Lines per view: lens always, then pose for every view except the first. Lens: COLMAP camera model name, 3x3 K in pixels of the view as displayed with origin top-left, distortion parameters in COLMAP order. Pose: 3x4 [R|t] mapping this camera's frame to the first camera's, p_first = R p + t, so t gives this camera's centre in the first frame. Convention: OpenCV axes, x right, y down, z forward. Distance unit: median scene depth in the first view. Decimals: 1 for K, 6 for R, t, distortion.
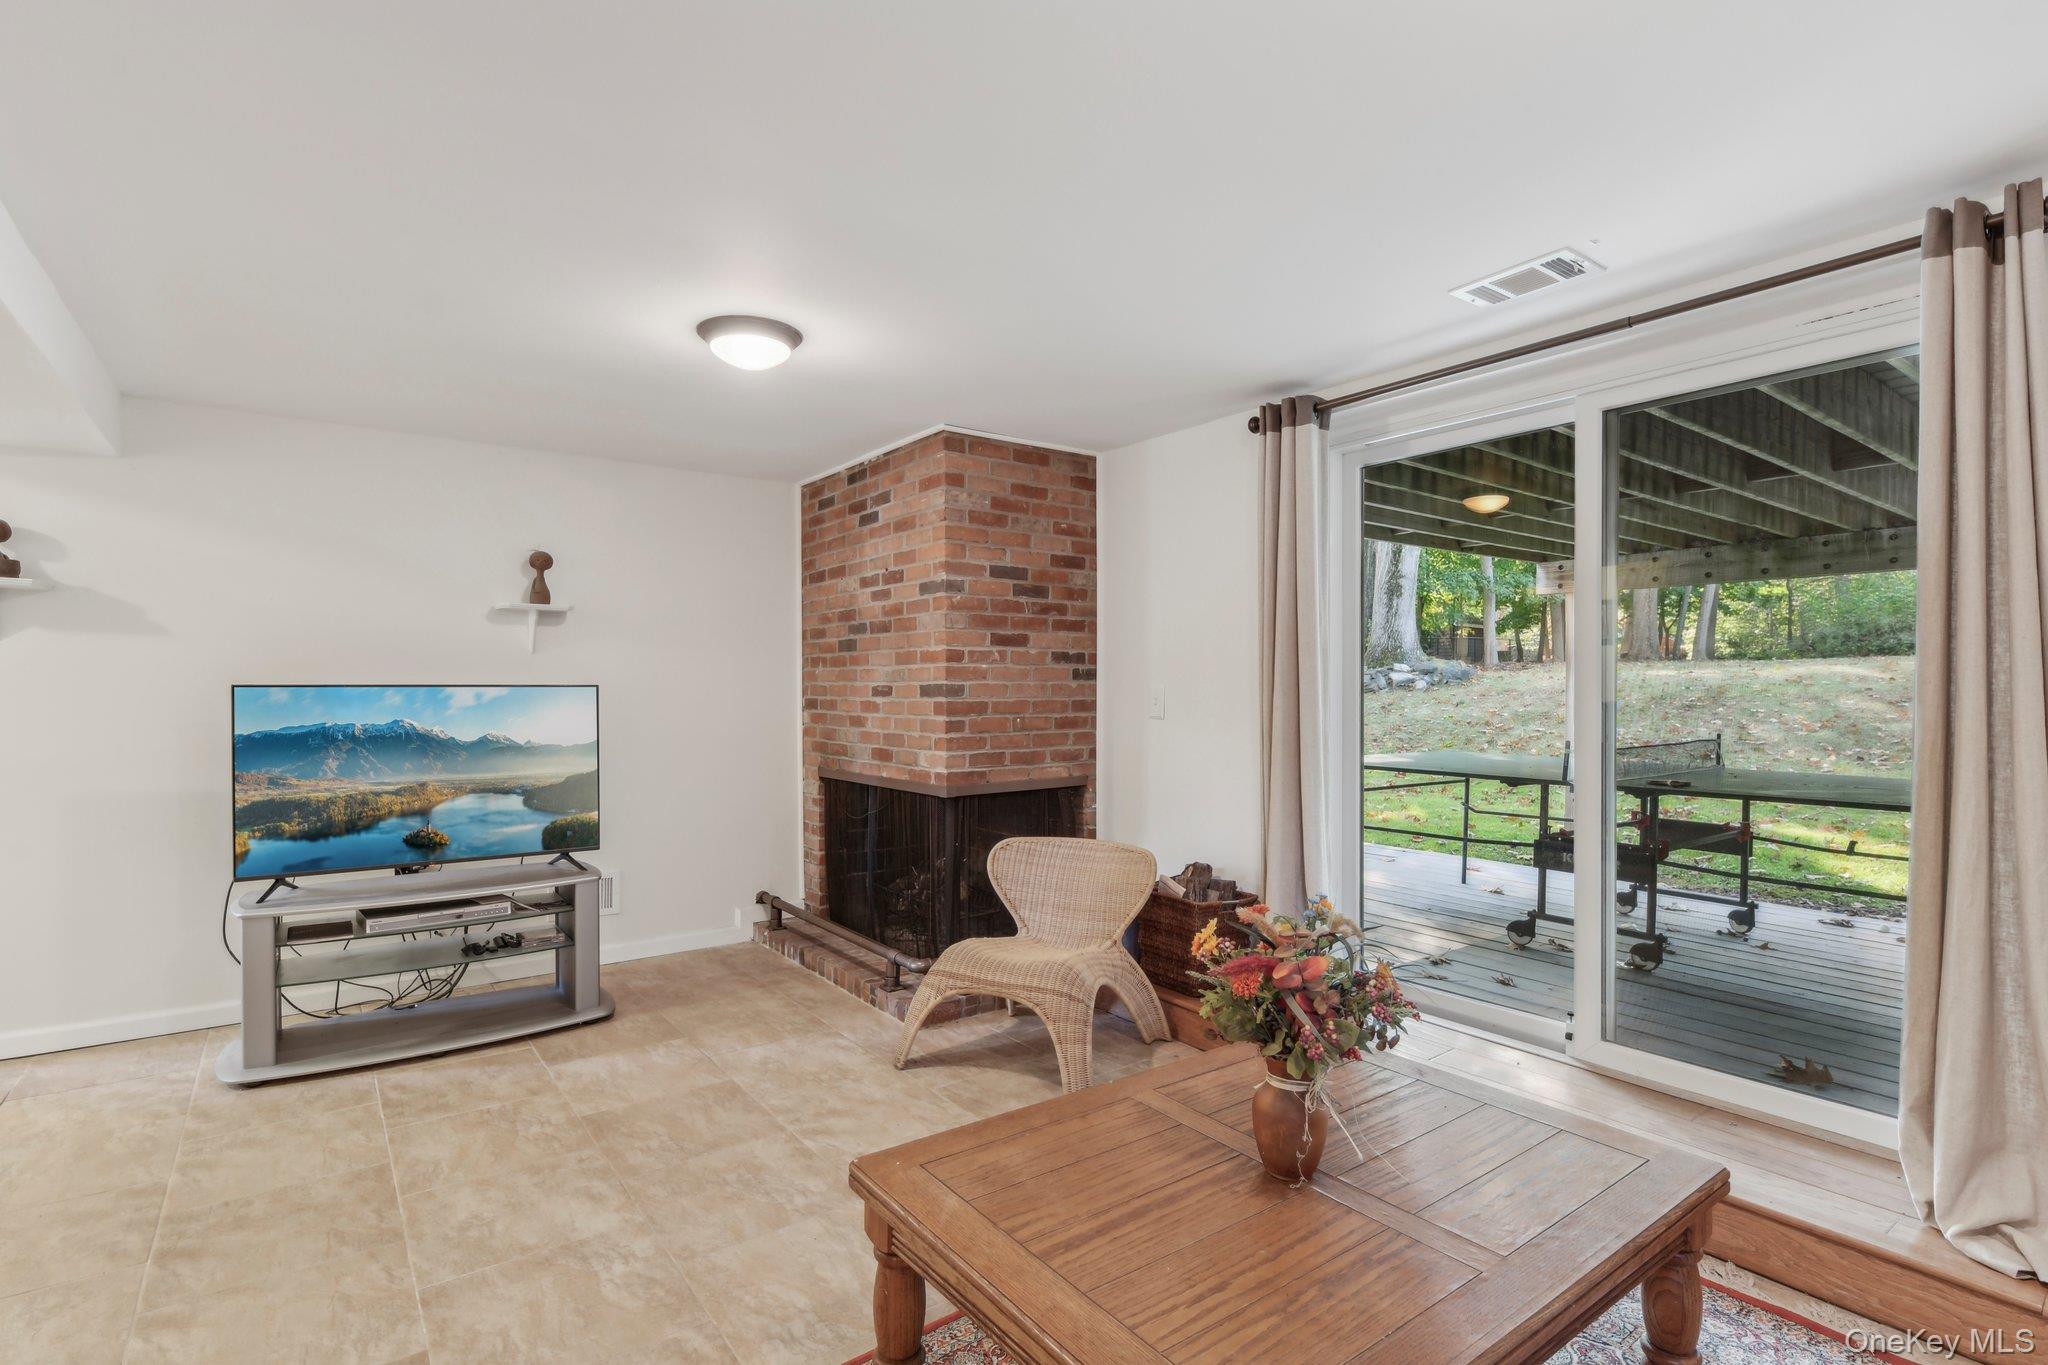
lens RADIAL K [[953.2, 0, 1005.2], [0, 953.2, 692.5], [0, 0, 1]] dist [0.000772, -0.001630]
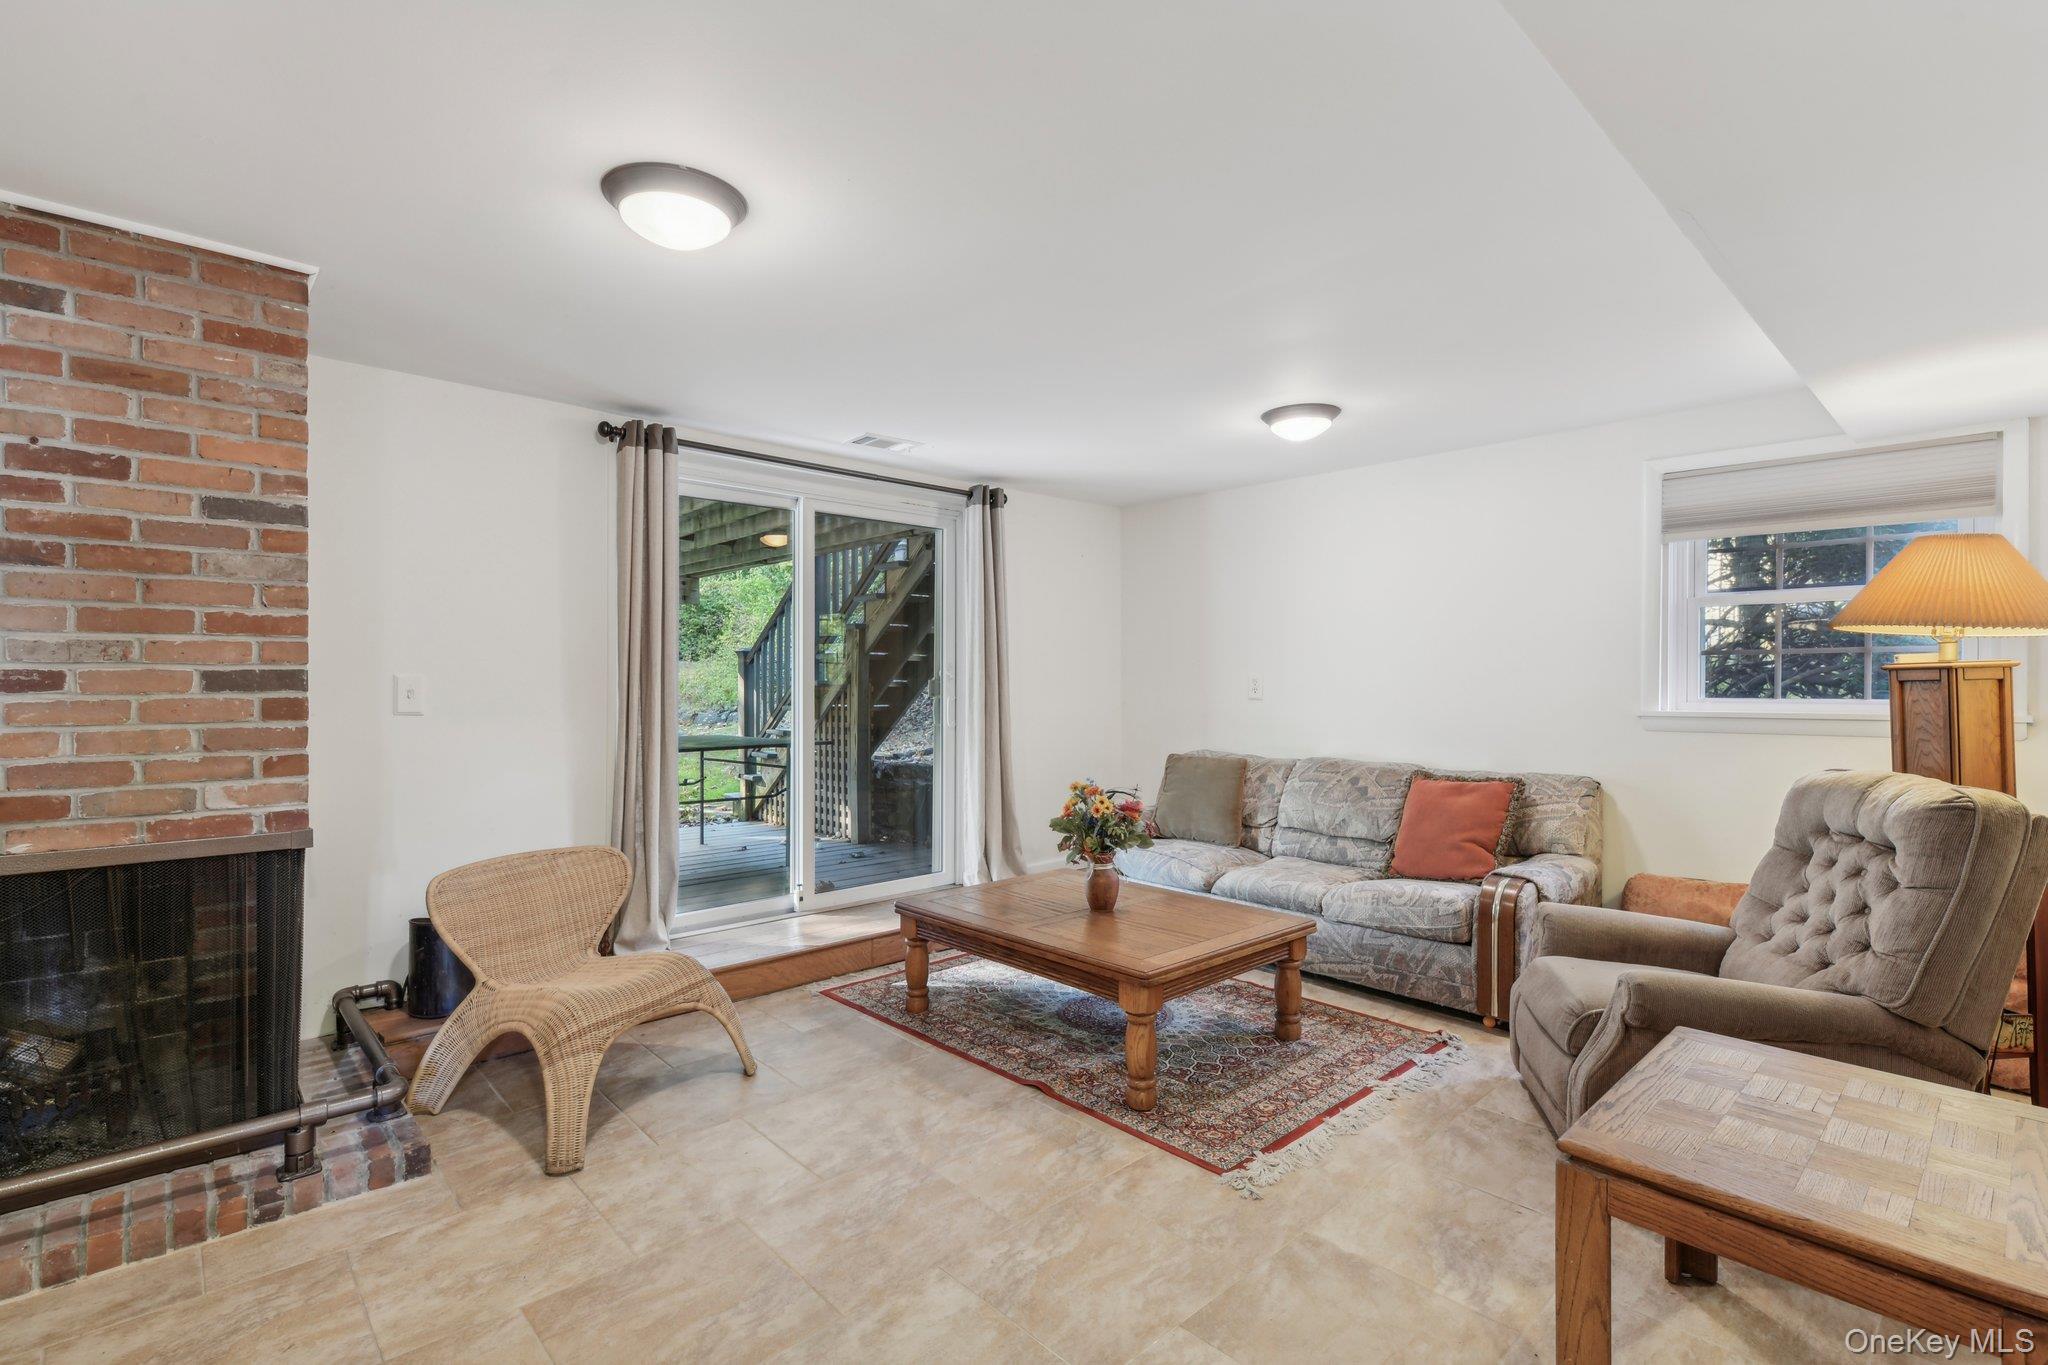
lens RADIAL K [[953.2, 0, 1009.6], [0, 953.2, 675.5], [0, 0, 1]] dist [0.000772, -0.001630]
pose [[-0.097724, 0.008699, 0.995176, -0.798668], [0.004041, 0.999957, -0.008344, 0.002024], [-0.995205, 0.003206, -0.097755, 0.634177]]
